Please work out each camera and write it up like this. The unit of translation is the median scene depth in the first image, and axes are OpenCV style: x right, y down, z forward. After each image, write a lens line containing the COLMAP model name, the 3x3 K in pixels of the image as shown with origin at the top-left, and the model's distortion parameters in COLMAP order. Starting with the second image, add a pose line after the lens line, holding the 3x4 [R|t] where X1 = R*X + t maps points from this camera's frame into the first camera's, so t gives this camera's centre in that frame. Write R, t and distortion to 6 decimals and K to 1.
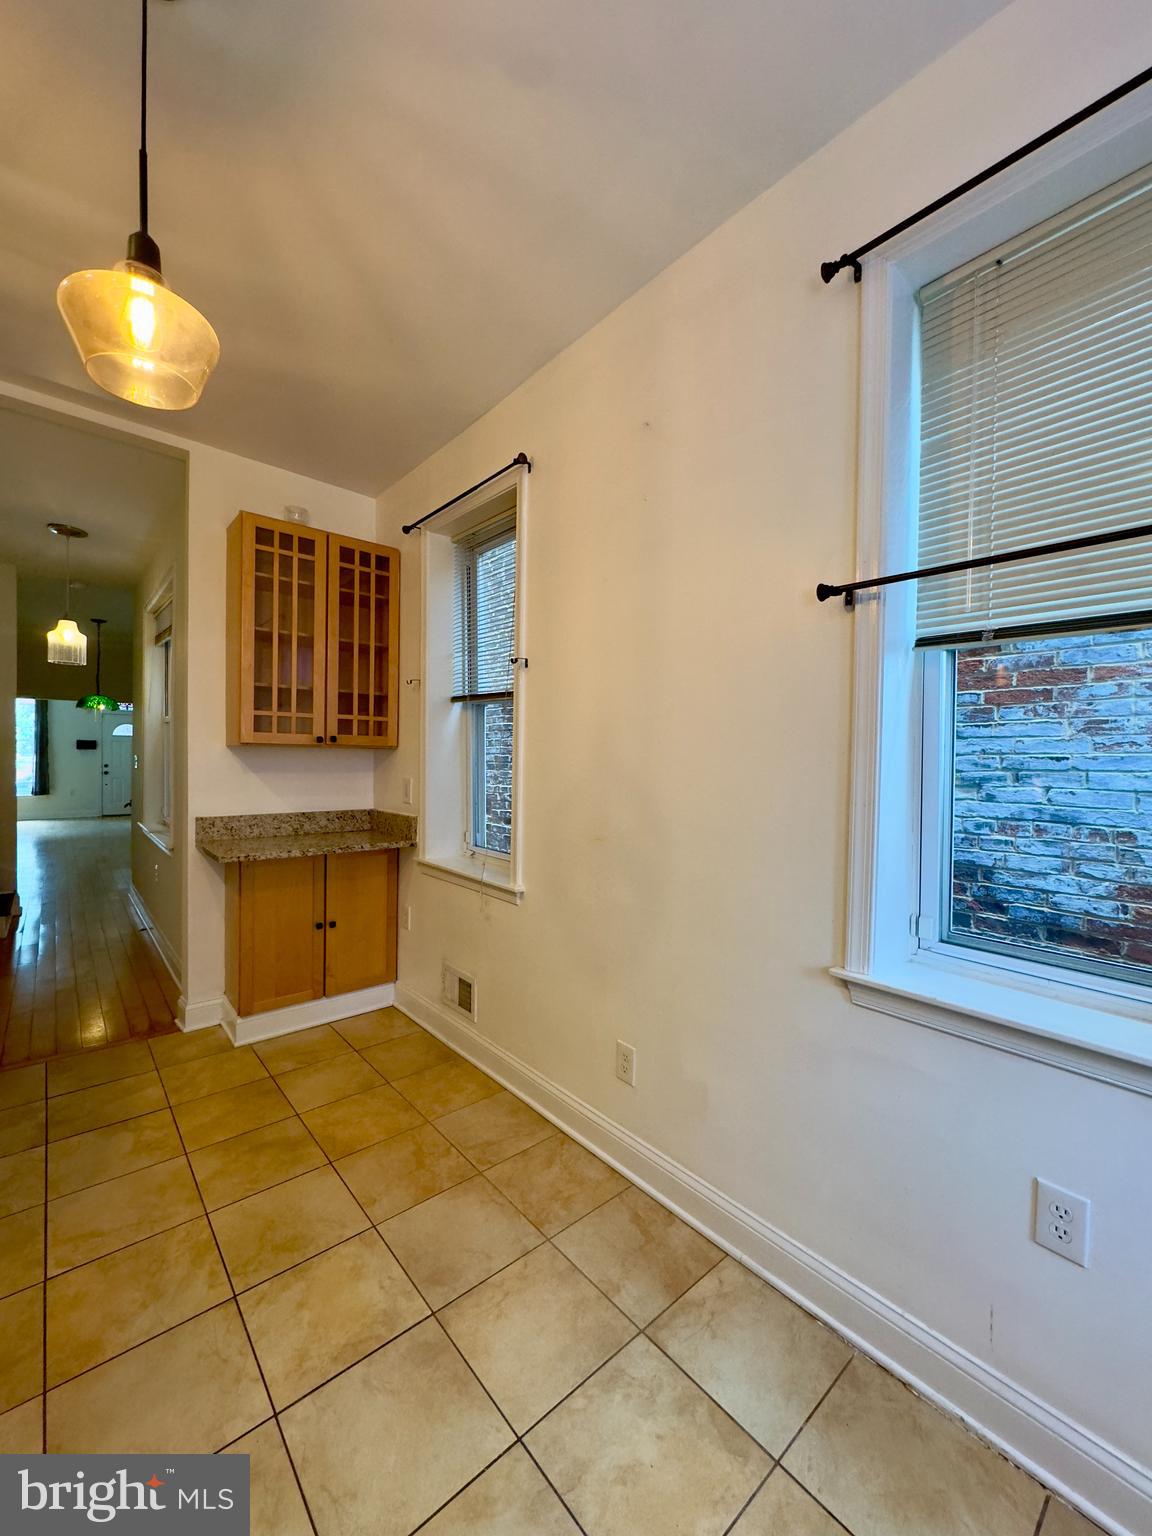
lens RADIAL K [[606.0, 0, 576.0], [0, 606.0, 768.0], [0, 0, 1]] dist [-0.000307, -0.000104]
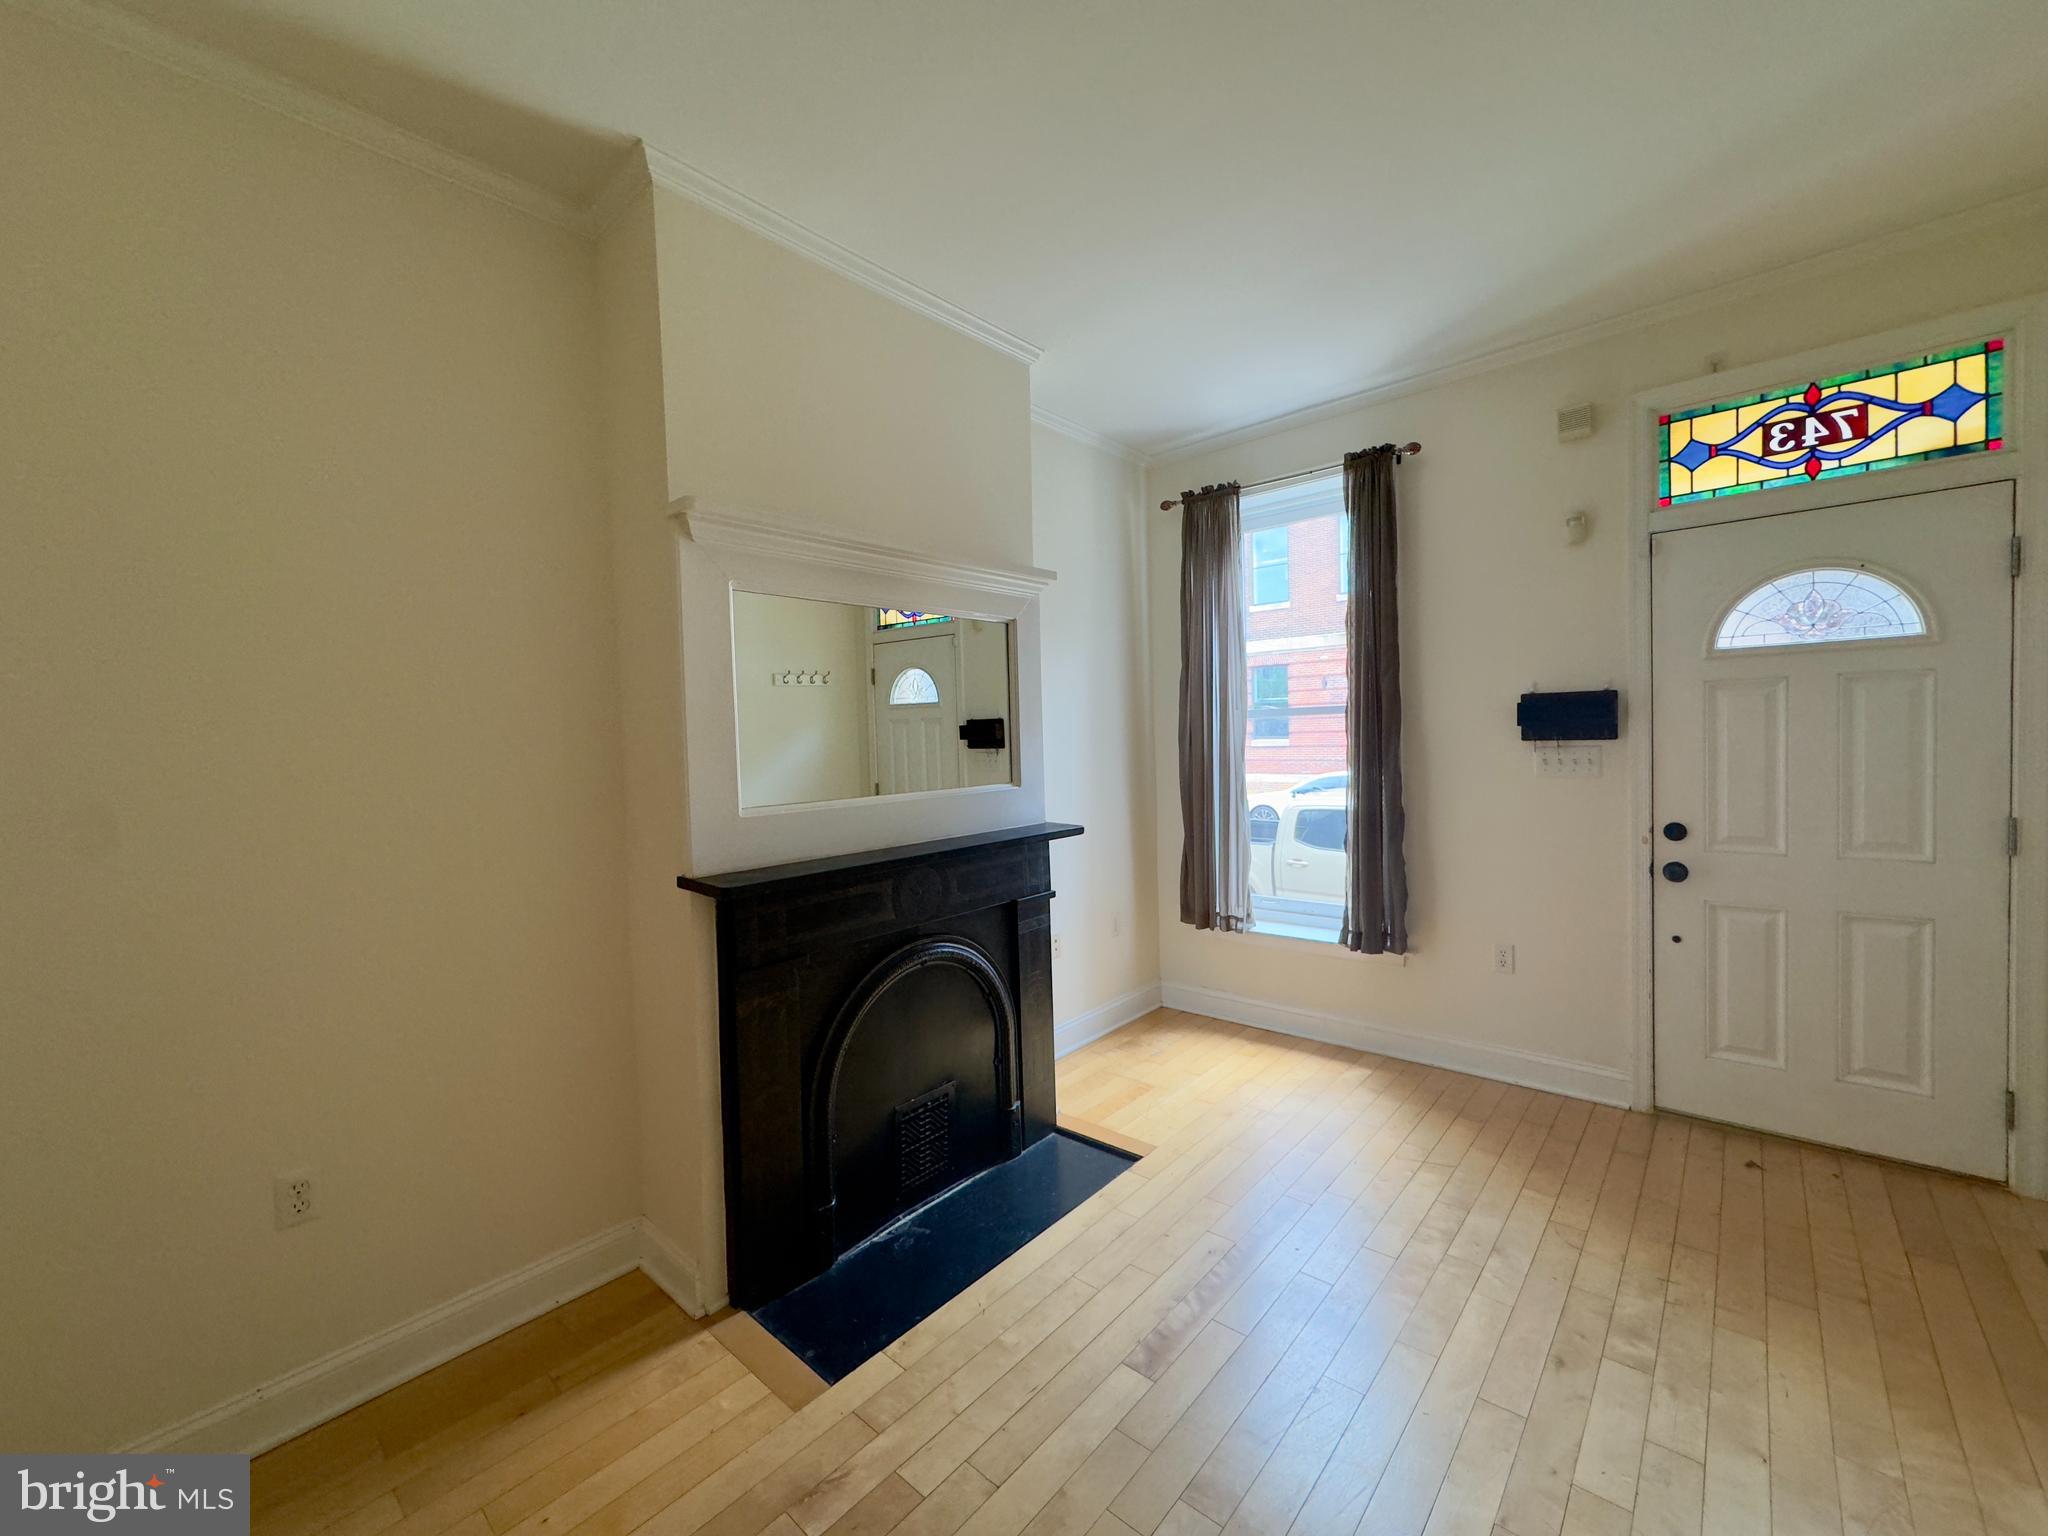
lens RADIAL K [[808.0, 0, 1024.0], [0, 808.0, 768.0], [0, 0, 1]] dist [-0.000307, -0.000104]
pose [[0.129720, 0.016463, -0.991414, -0.575625], [0.019593, 0.999624, 0.019163, -0.030116], [0.991357, -0.021910, 0.129348, 0.792283]]
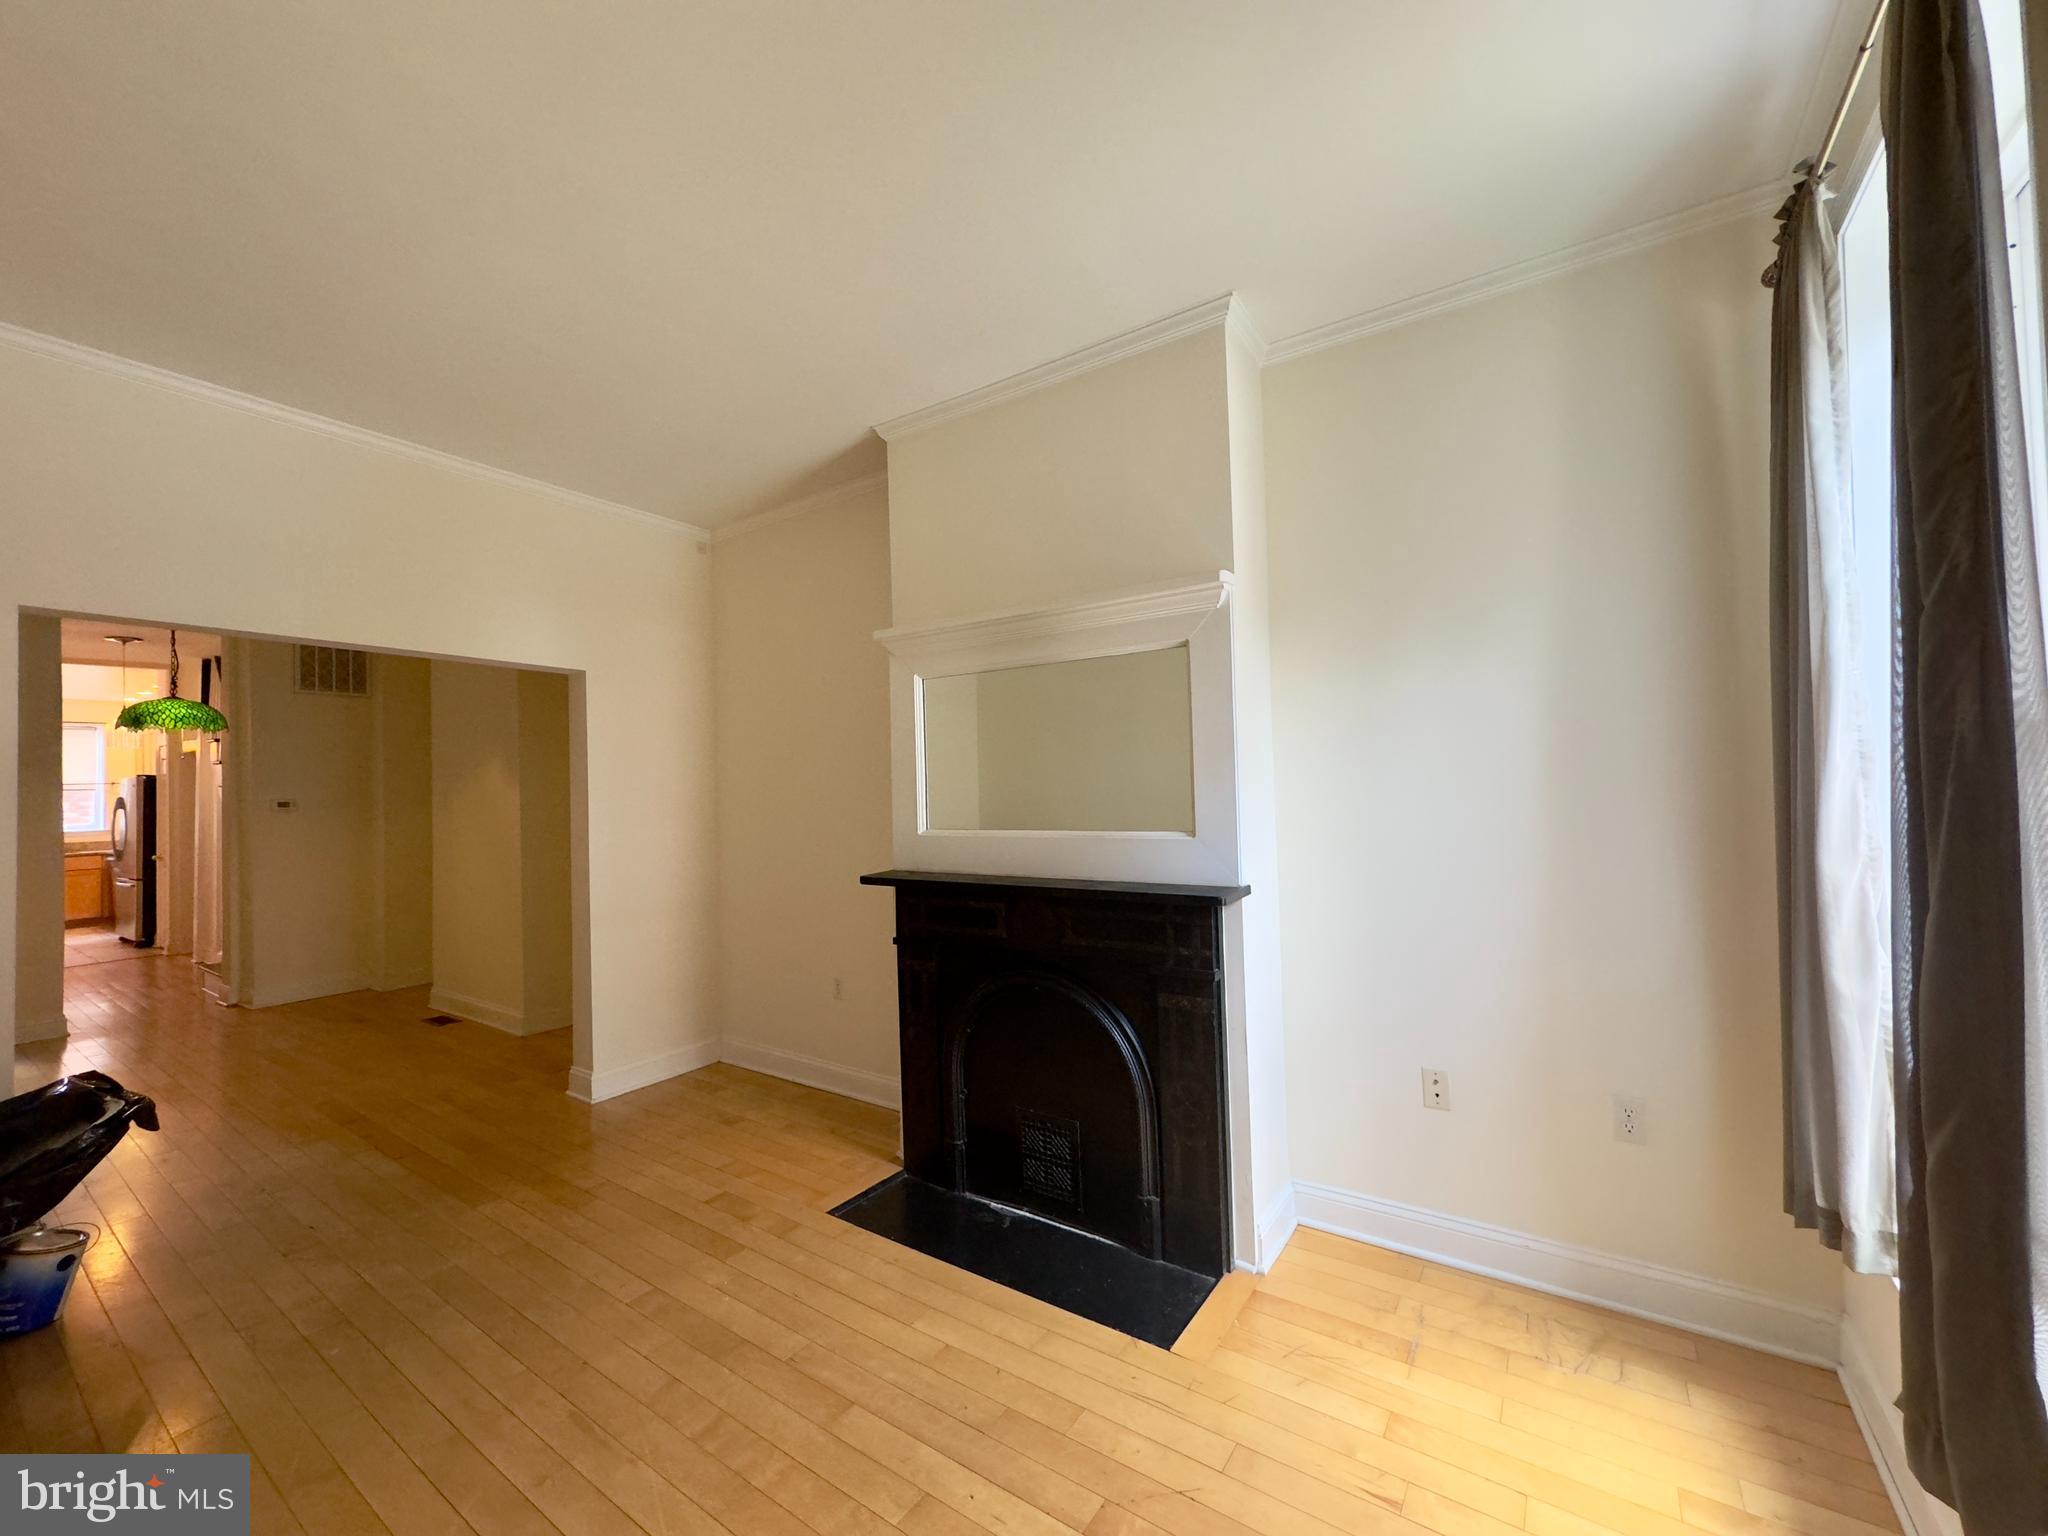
lens RADIAL K [[808.0, 0, 1024.0], [0, 808.0, 768.0], [0, 0, 1]] dist [-0.000307, -0.000104]
pose [[-0.966894, 0.003884, -0.255147, -0.724506], [0.007577, 0.999880, -0.013495, -0.035052], [0.255064, -0.014981, -0.966808, 1.011367]]
